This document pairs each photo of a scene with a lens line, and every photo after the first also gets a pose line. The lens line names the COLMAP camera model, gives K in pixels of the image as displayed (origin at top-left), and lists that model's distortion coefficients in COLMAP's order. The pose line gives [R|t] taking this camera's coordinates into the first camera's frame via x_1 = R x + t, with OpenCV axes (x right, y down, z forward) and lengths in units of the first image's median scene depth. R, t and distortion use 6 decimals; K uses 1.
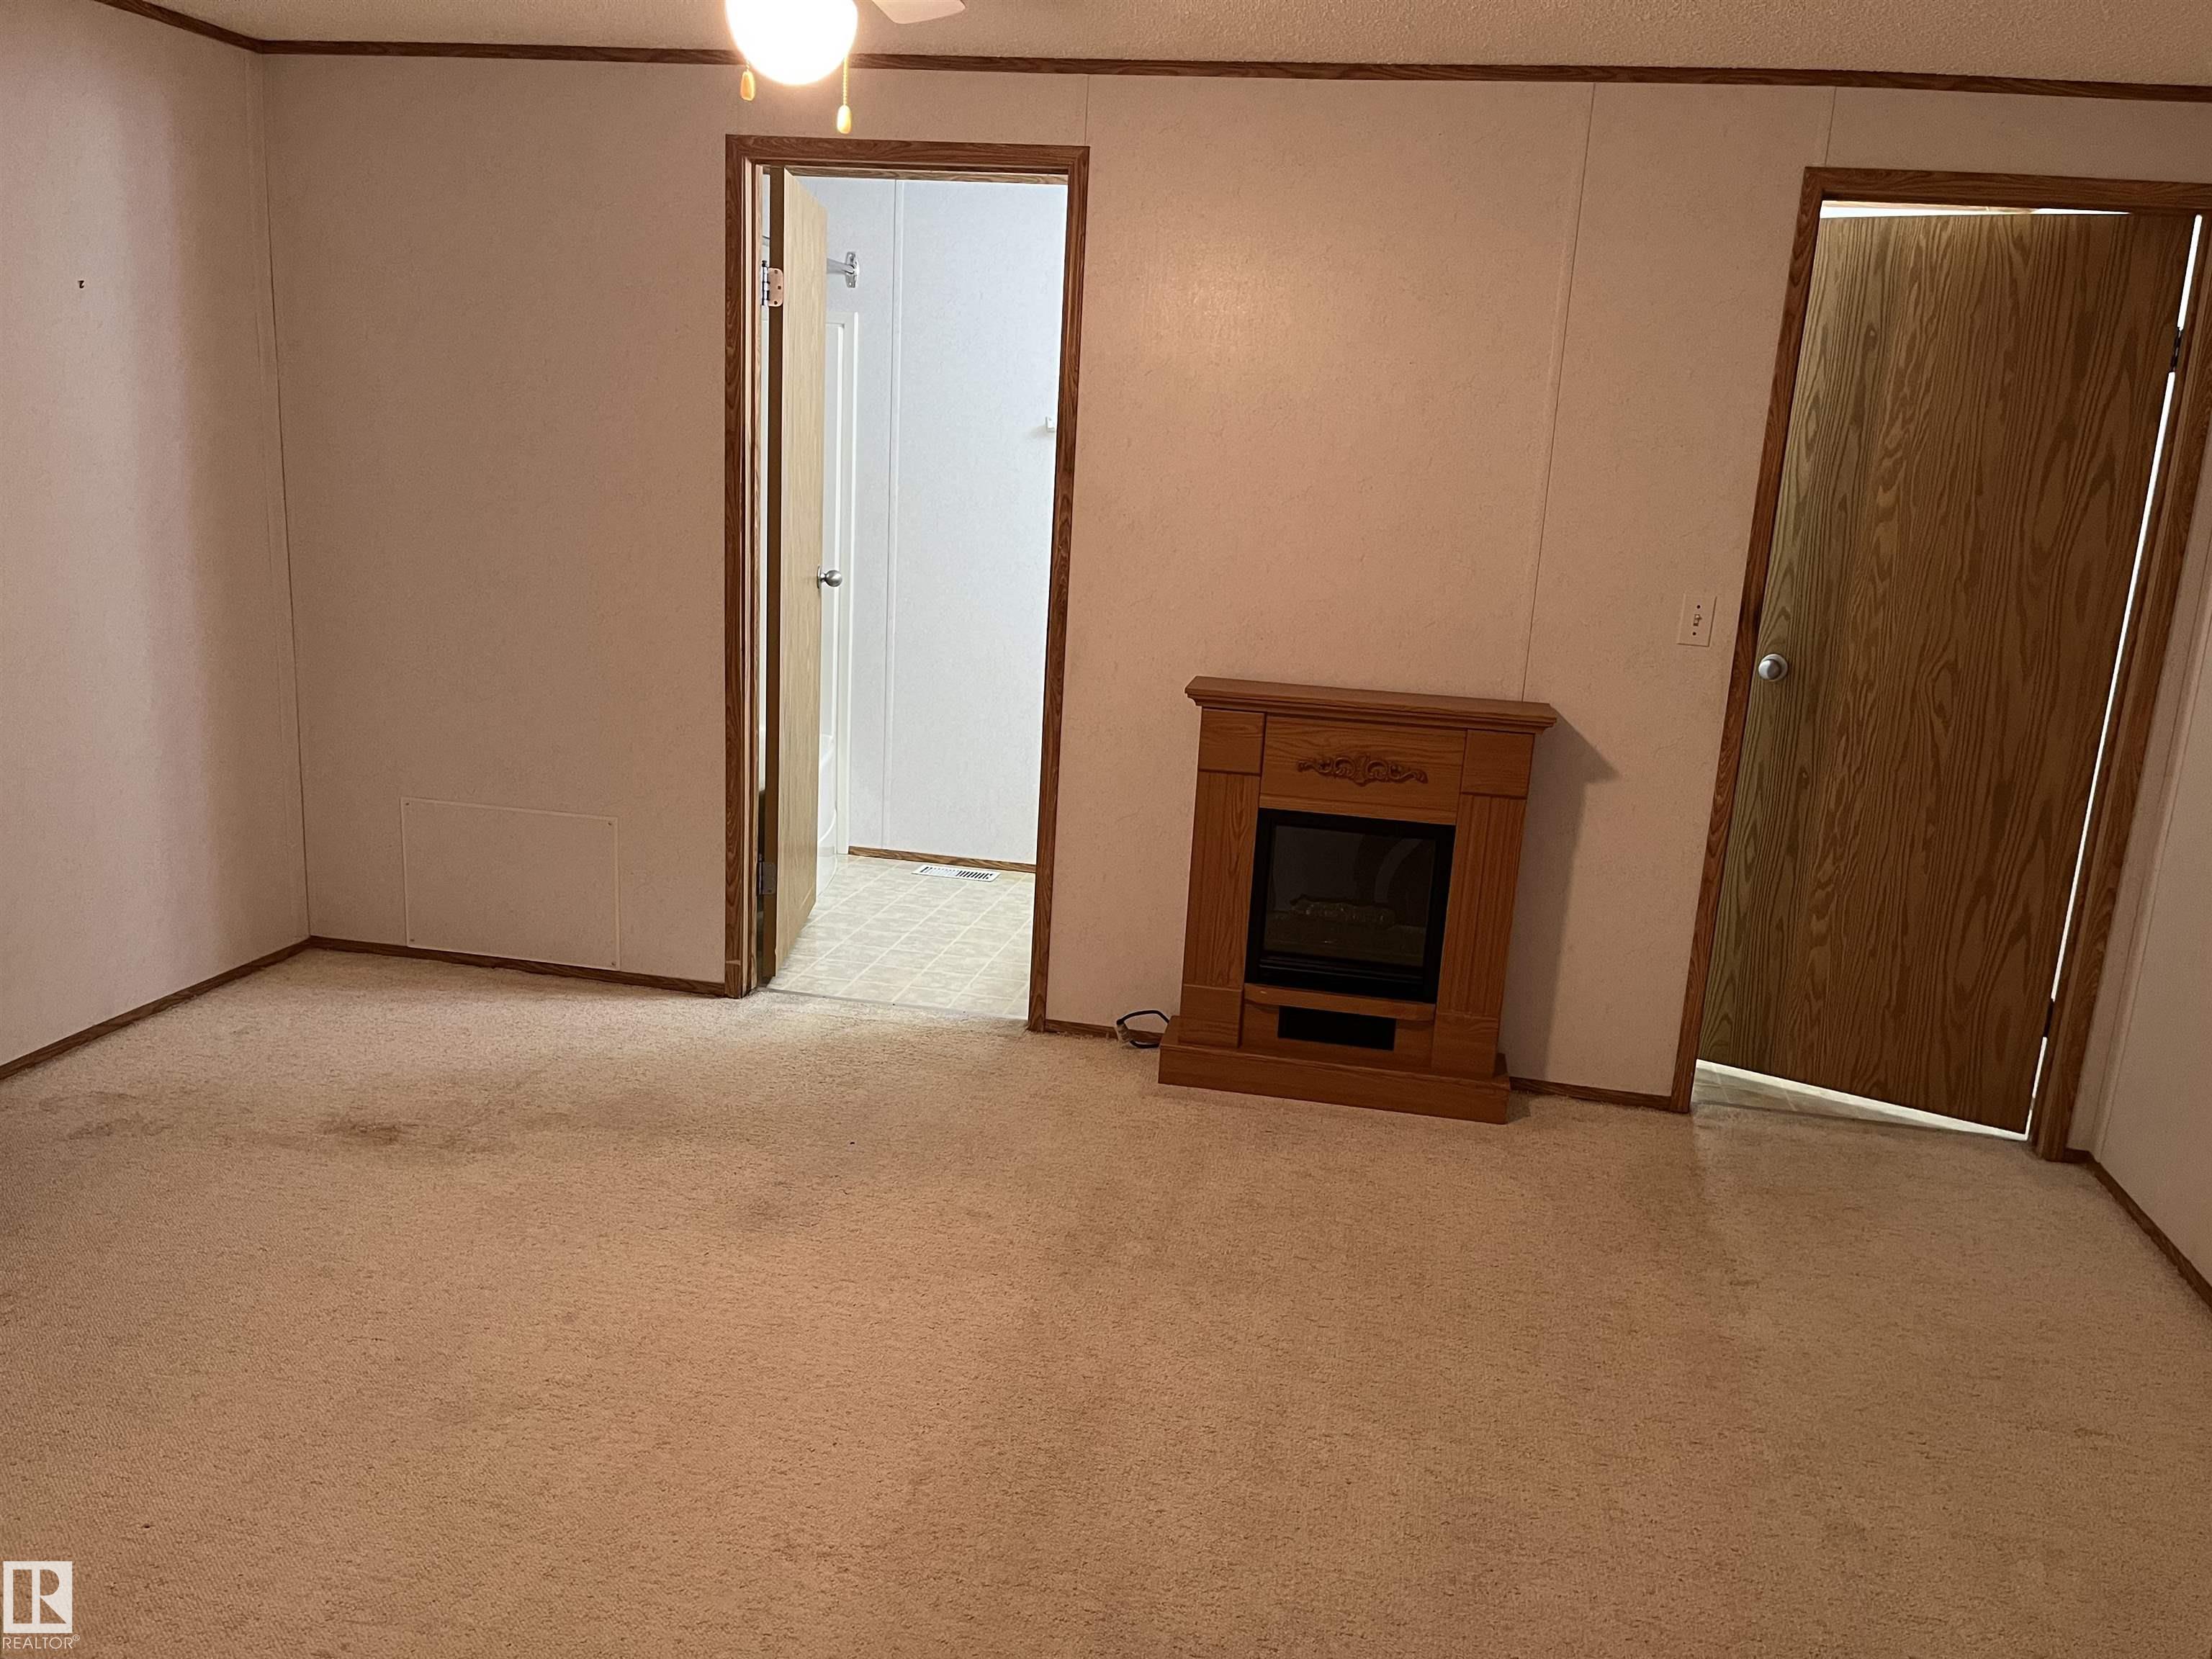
lens RADIAL K [[1677.4, 0, 1106.1], [0, 1677.4, 831.8], [0, 0, 1]] dist [0.060288, -0.073559]
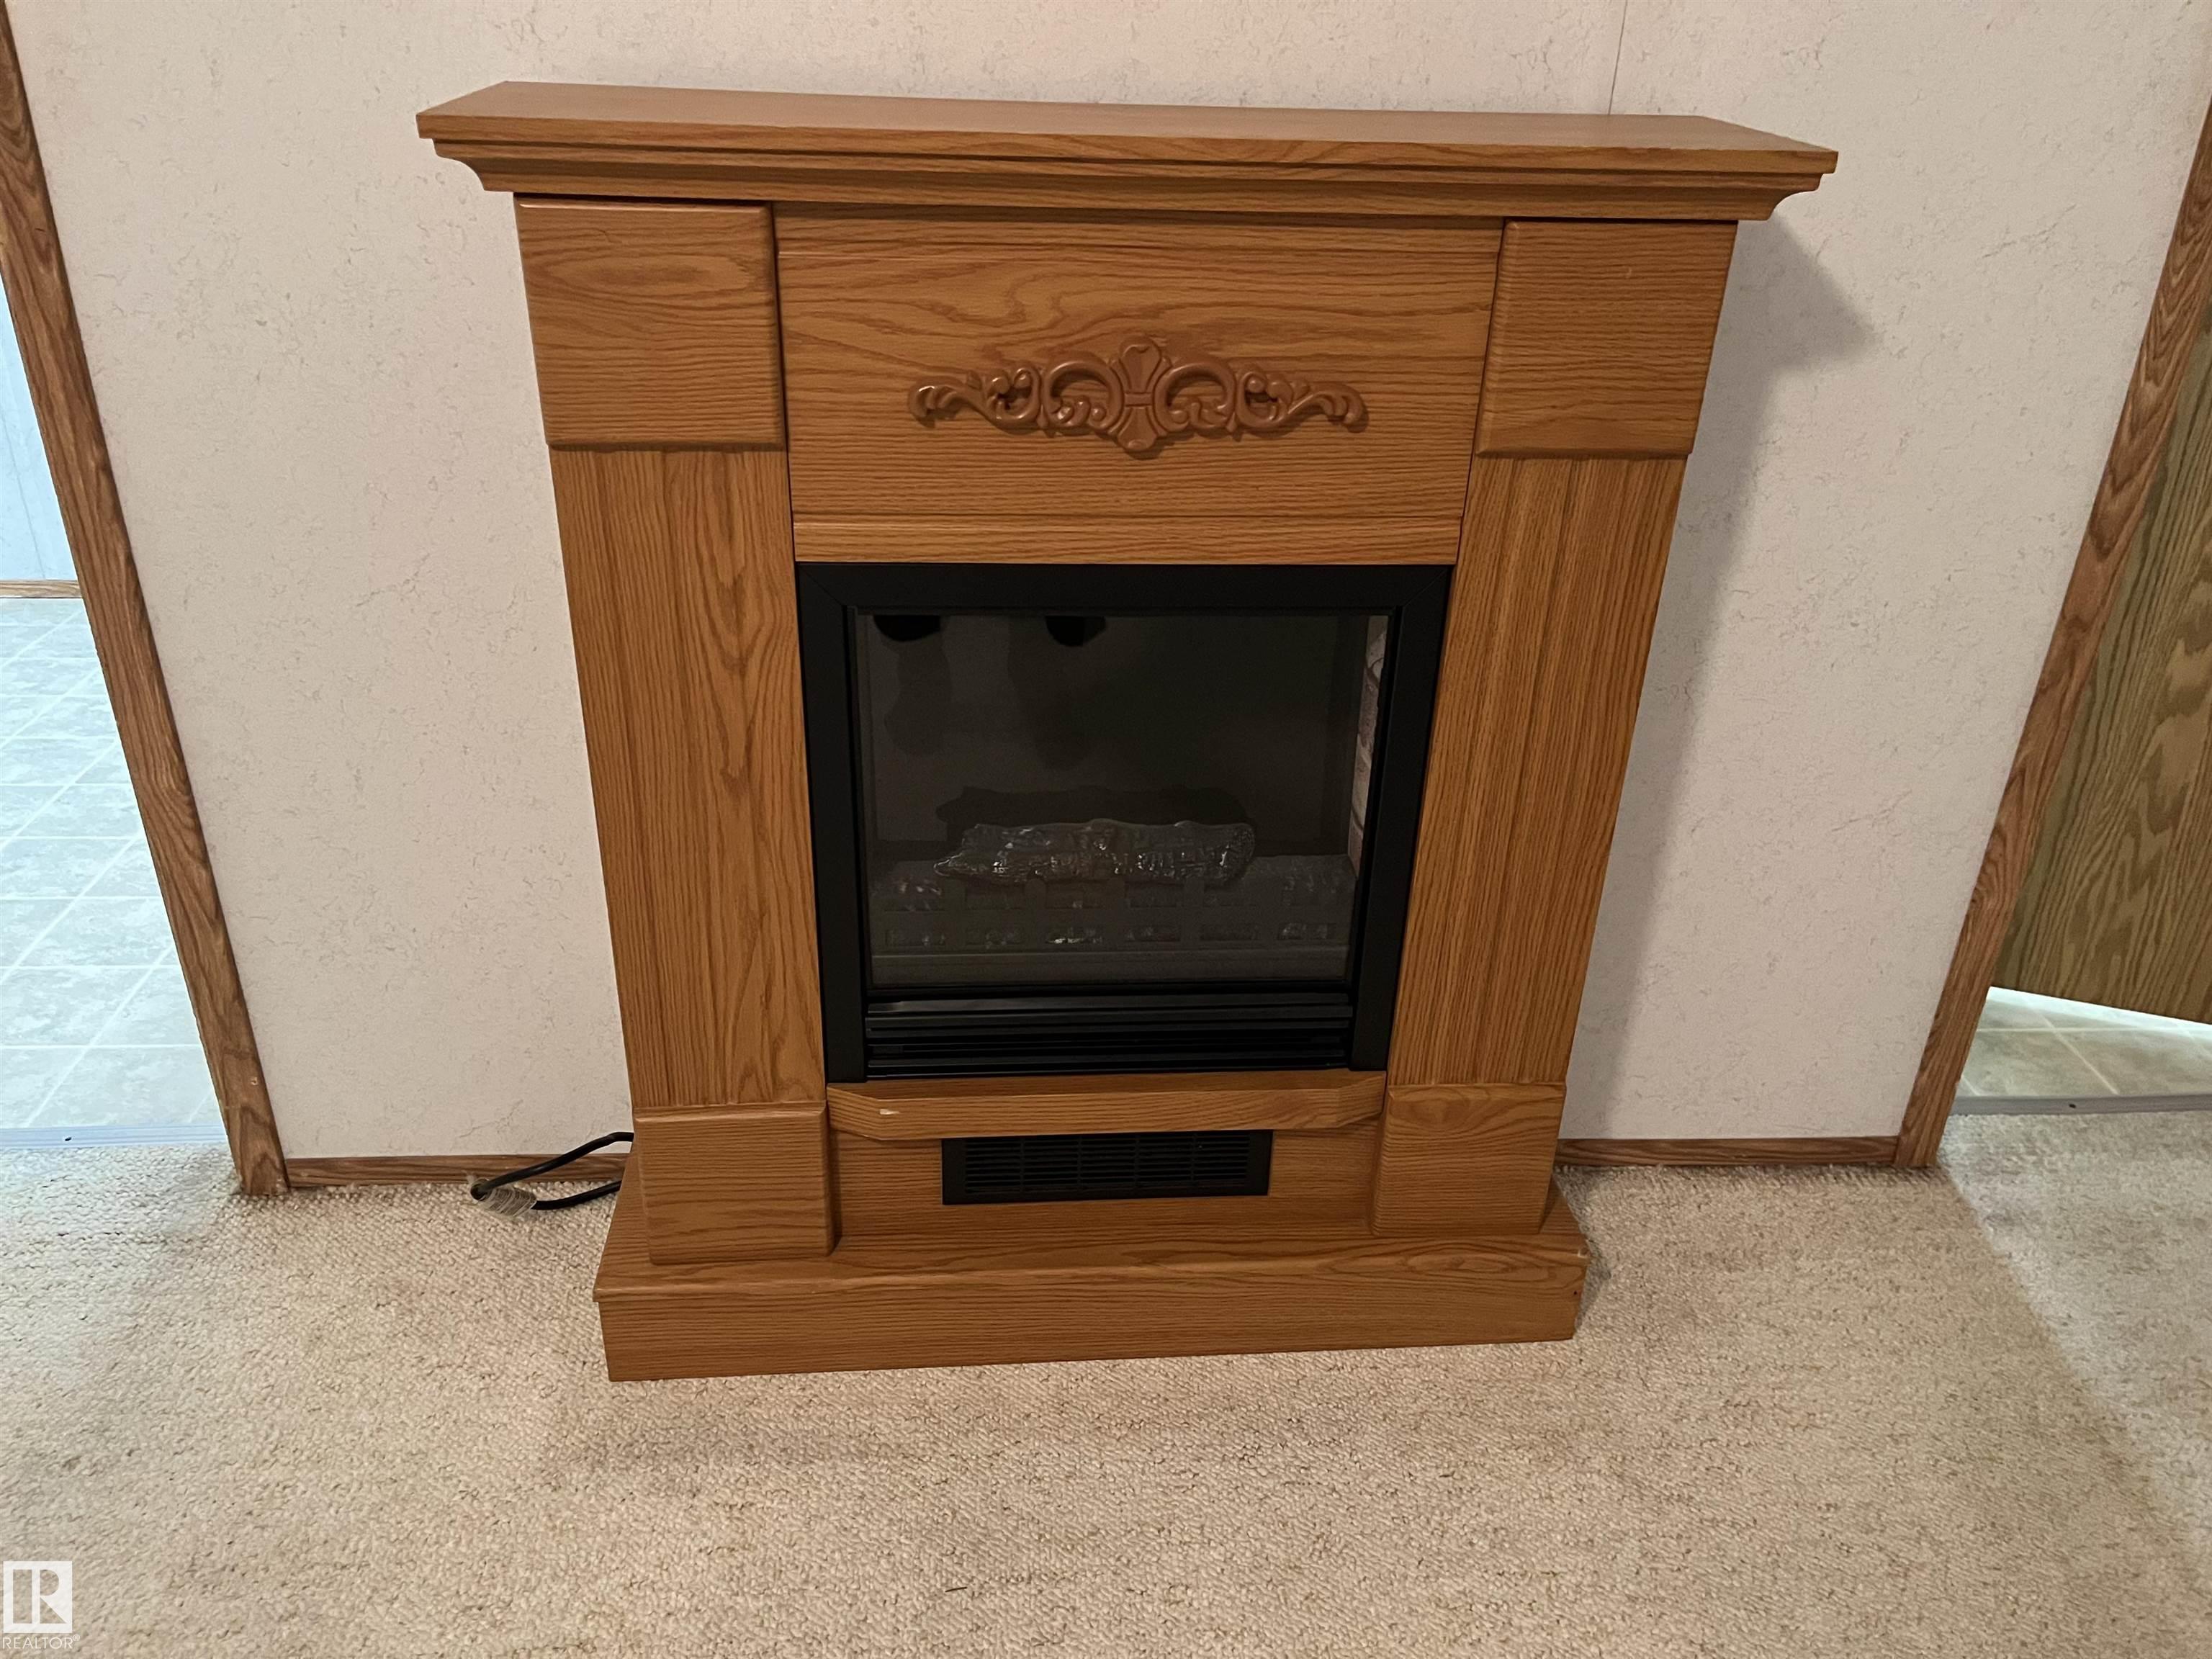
lens RADIAL K [[1677.4, 0, 1117.1], [0, 1677.4, 838.1], [0, 0, 1]] dist [0.060288, -0.073559]
pose [[0.965762, -0.145373, 0.214872, 0.074858], [0.081800, 0.956638, 0.279559, -0.044999], [-0.246194, -0.252411, 0.935776, 0.700555]]
